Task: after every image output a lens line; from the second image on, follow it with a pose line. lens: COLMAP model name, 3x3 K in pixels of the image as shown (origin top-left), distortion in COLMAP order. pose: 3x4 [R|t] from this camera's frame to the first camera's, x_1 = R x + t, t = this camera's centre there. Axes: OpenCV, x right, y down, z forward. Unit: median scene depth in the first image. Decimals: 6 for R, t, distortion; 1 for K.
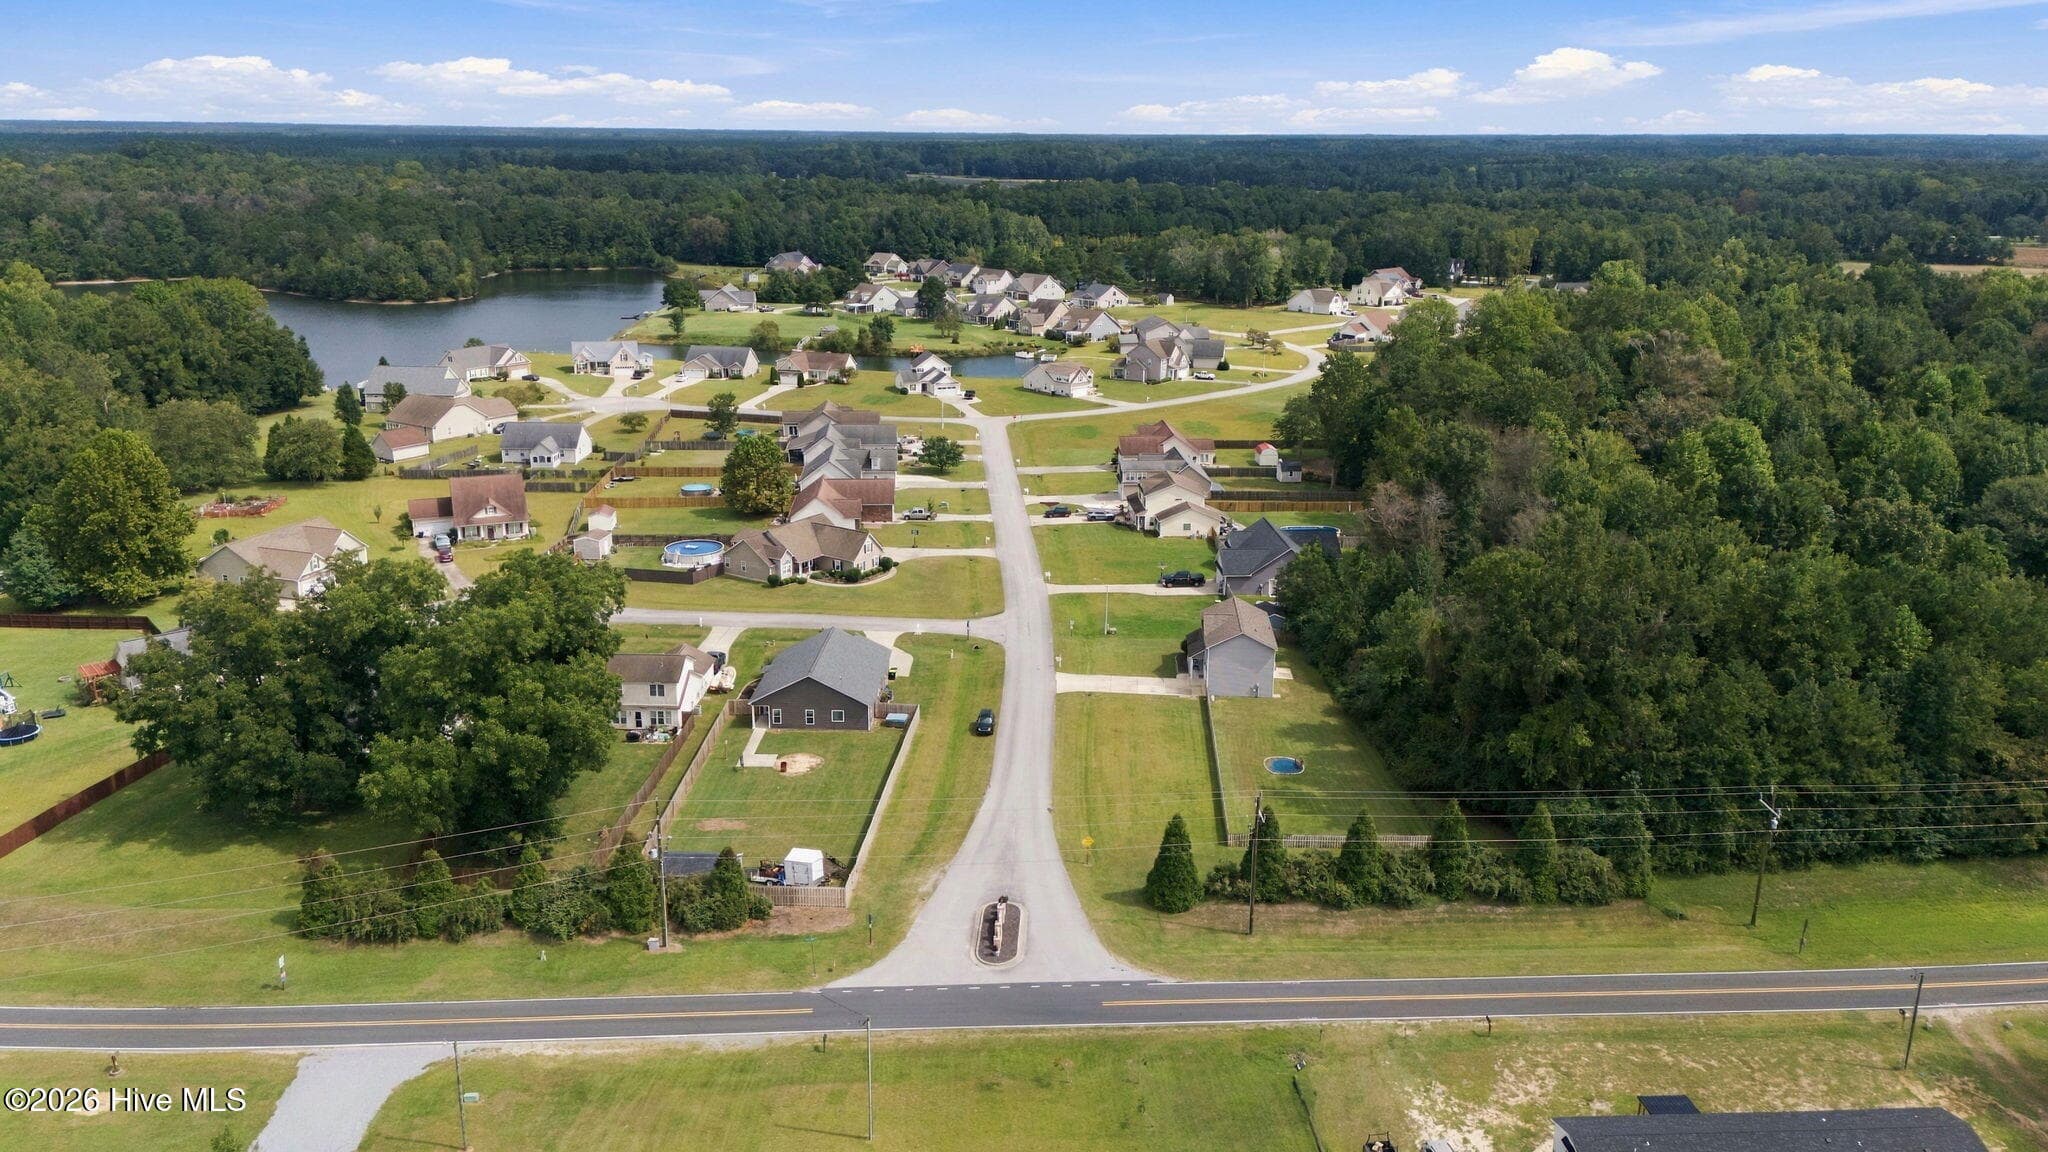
lens RADIAL K [[1488.7, 0, 1024.0], [0, 1488.7, 576.0], [0, 0, 1]] dist [0.109816, -0.125034]
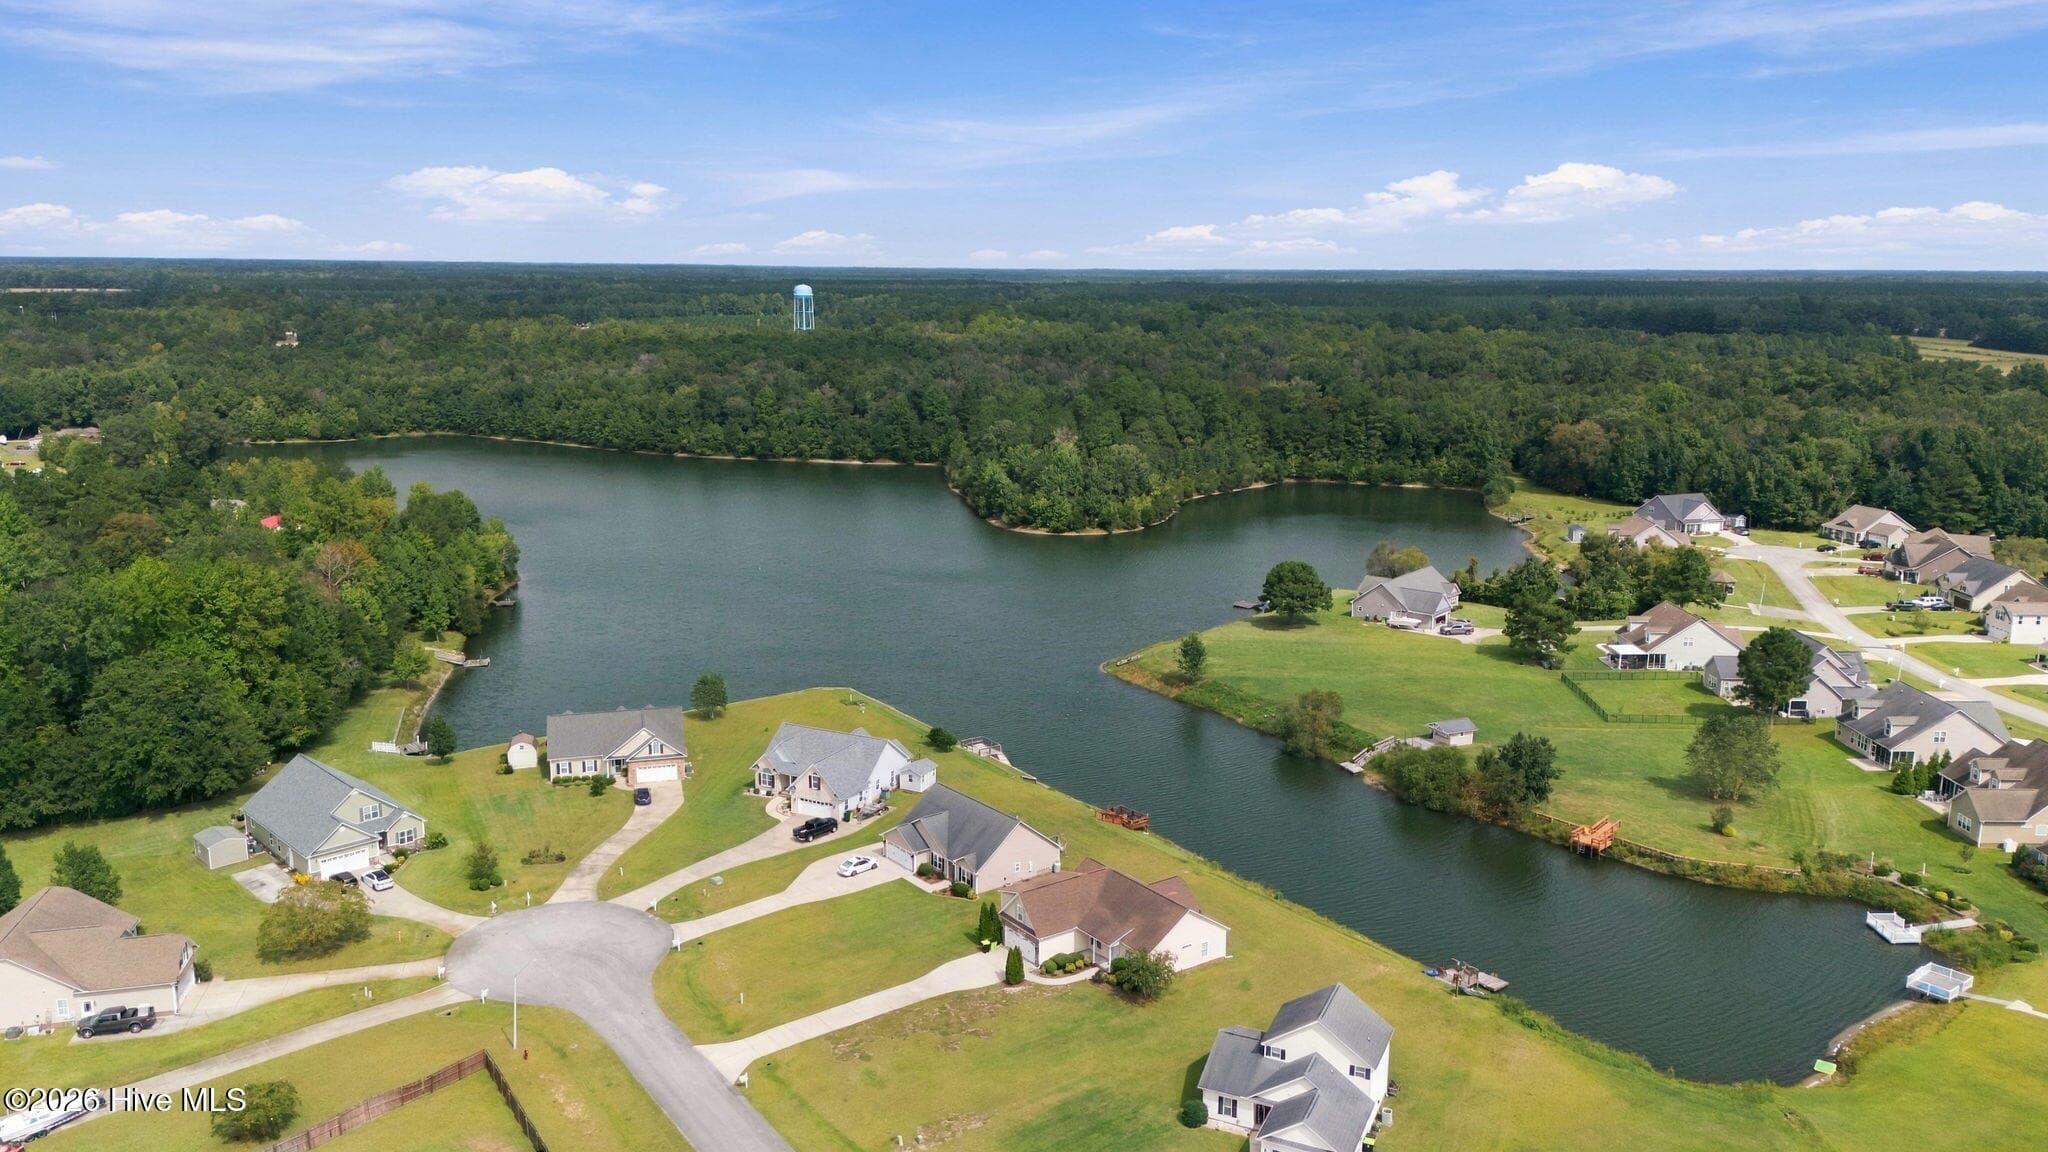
lens RADIAL K [[1488.7, 0, 1024.0], [0, 1488.7, 576.0], [0, 0, 1]] dist [0.109816, -0.125034]
pose [[0.735045, 0.137901, -0.663847, 0.058349], [-0.195570, 0.980606, -0.012843, -0.136618], [0.649201, 0.139269, 0.747758, 0.424029]]
